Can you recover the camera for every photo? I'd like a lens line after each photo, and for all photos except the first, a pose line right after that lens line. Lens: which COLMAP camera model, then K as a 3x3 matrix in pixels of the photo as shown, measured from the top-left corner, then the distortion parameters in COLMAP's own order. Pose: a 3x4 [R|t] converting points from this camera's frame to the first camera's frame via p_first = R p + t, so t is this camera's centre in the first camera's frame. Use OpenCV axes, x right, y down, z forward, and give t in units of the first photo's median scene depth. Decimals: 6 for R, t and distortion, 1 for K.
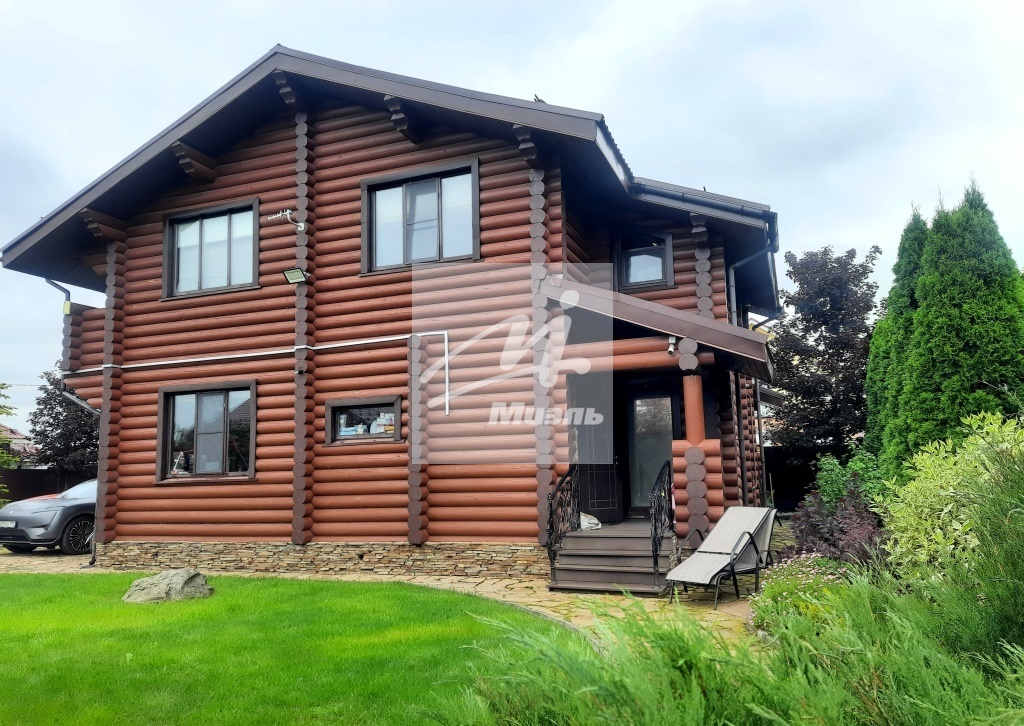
lens RADIAL K [[740.0, 0, 512.0], [0, 740.0, 363.0], [0, 0, 1]] dist [0.055470, -0.006101]
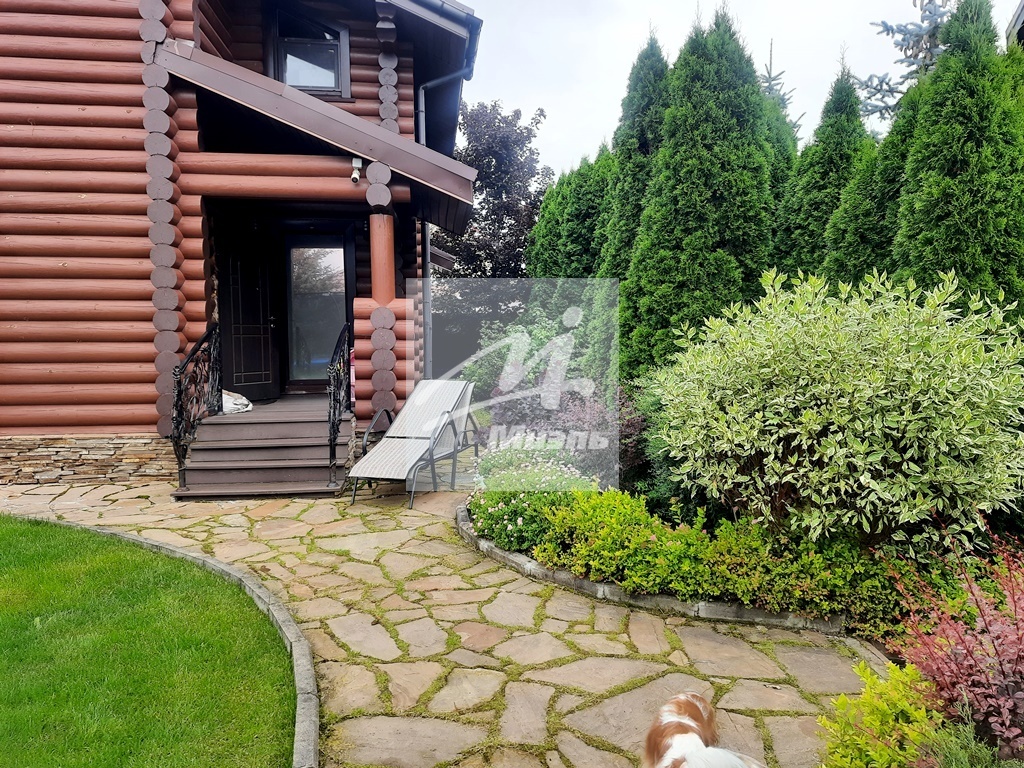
lens RADIAL K [[714.3, 0, 512.0], [0, 714.3, 384.0], [0, 0, 1]] dist [0.113865, -0.123324]
pose [[0.880739, -0.014048, 0.473393, 0.004702], [-0.085088, 0.978602, 0.187346, 0.038149], [-0.465895, -0.205283, 0.860698, 0.261597]]
